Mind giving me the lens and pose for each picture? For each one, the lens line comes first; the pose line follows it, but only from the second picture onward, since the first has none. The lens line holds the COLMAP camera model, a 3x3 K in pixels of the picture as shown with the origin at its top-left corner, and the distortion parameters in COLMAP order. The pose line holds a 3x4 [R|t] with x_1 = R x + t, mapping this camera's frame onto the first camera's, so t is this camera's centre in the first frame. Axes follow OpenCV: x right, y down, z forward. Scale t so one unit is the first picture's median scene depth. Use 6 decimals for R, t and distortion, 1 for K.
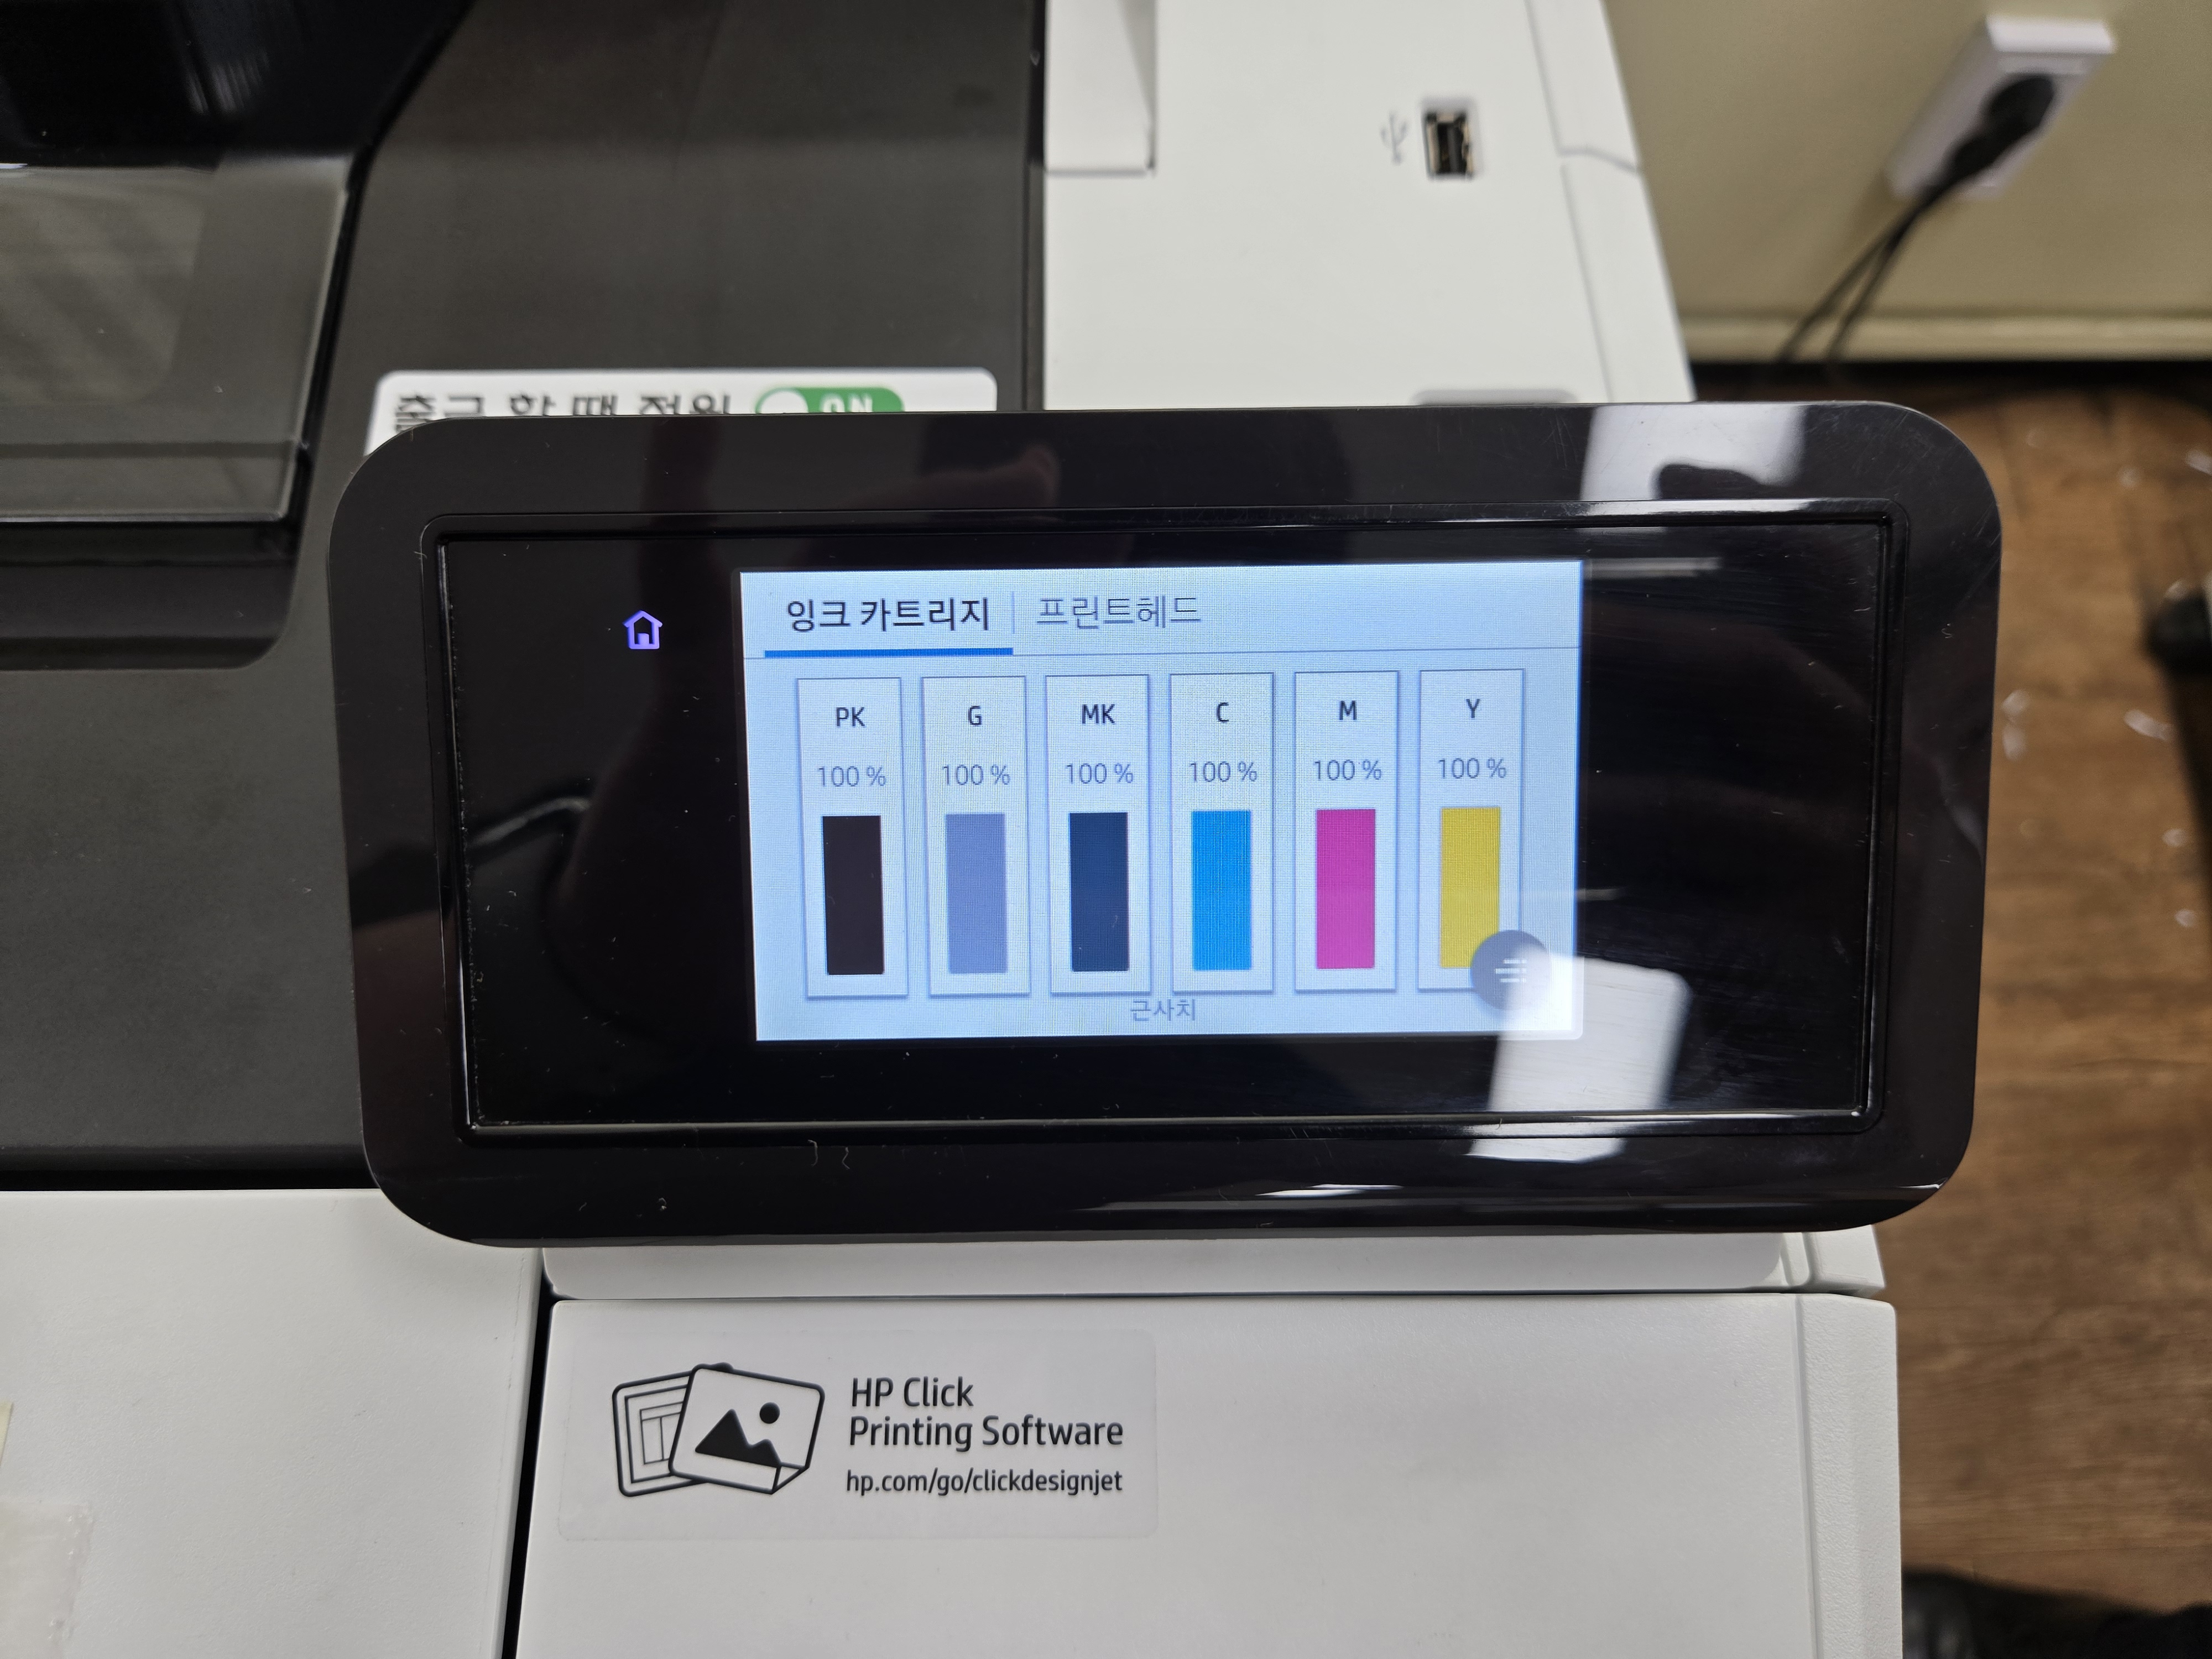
lens RADIAL K [[1301.3, 0, 1177.3], [0, 1301.3, 821.3], [0, 0, 1]] dist [-0.002741, -0.002422]
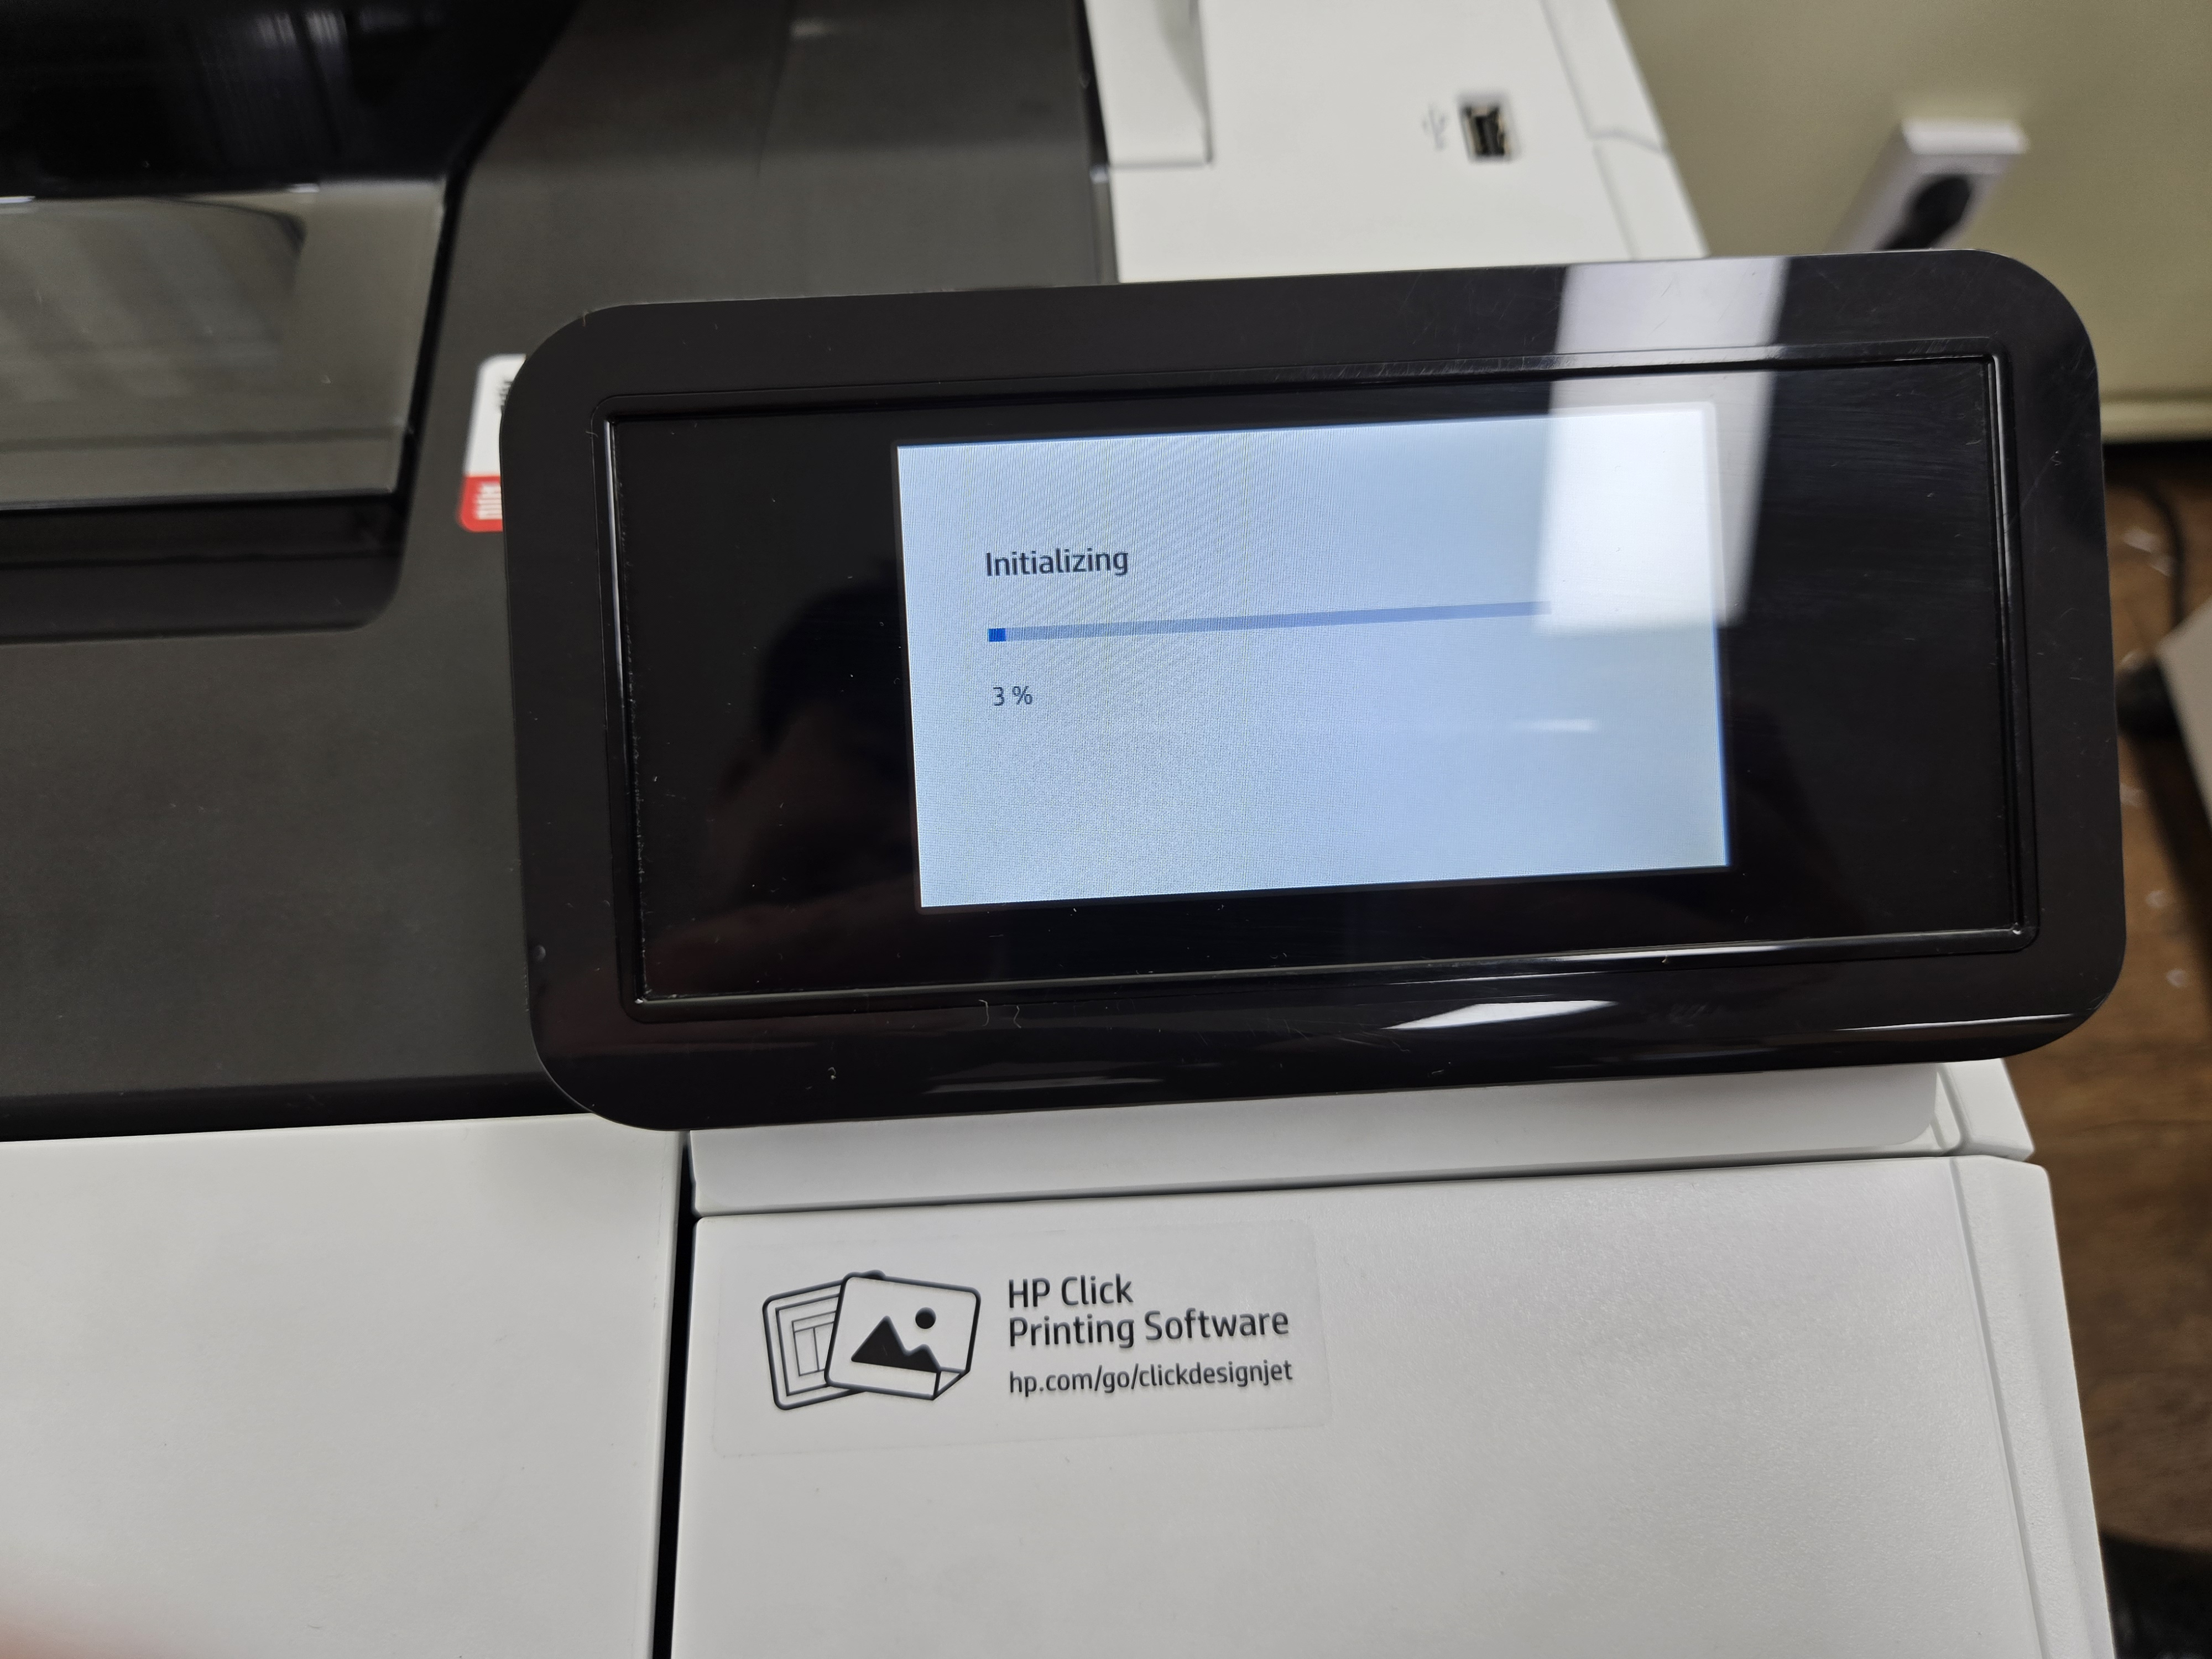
lens RADIAL K [[1301.3, 0, 1177.3], [0, 1301.3, 821.3], [0, 0, 1]] dist [-0.002741, -0.002422]
pose [[0.998931, -0.043153, 0.016596, -0.118676], [0.044465, 0.995031, -0.089084, 0.170191], [-0.012669, 0.089727, 0.995886, -0.004829]]
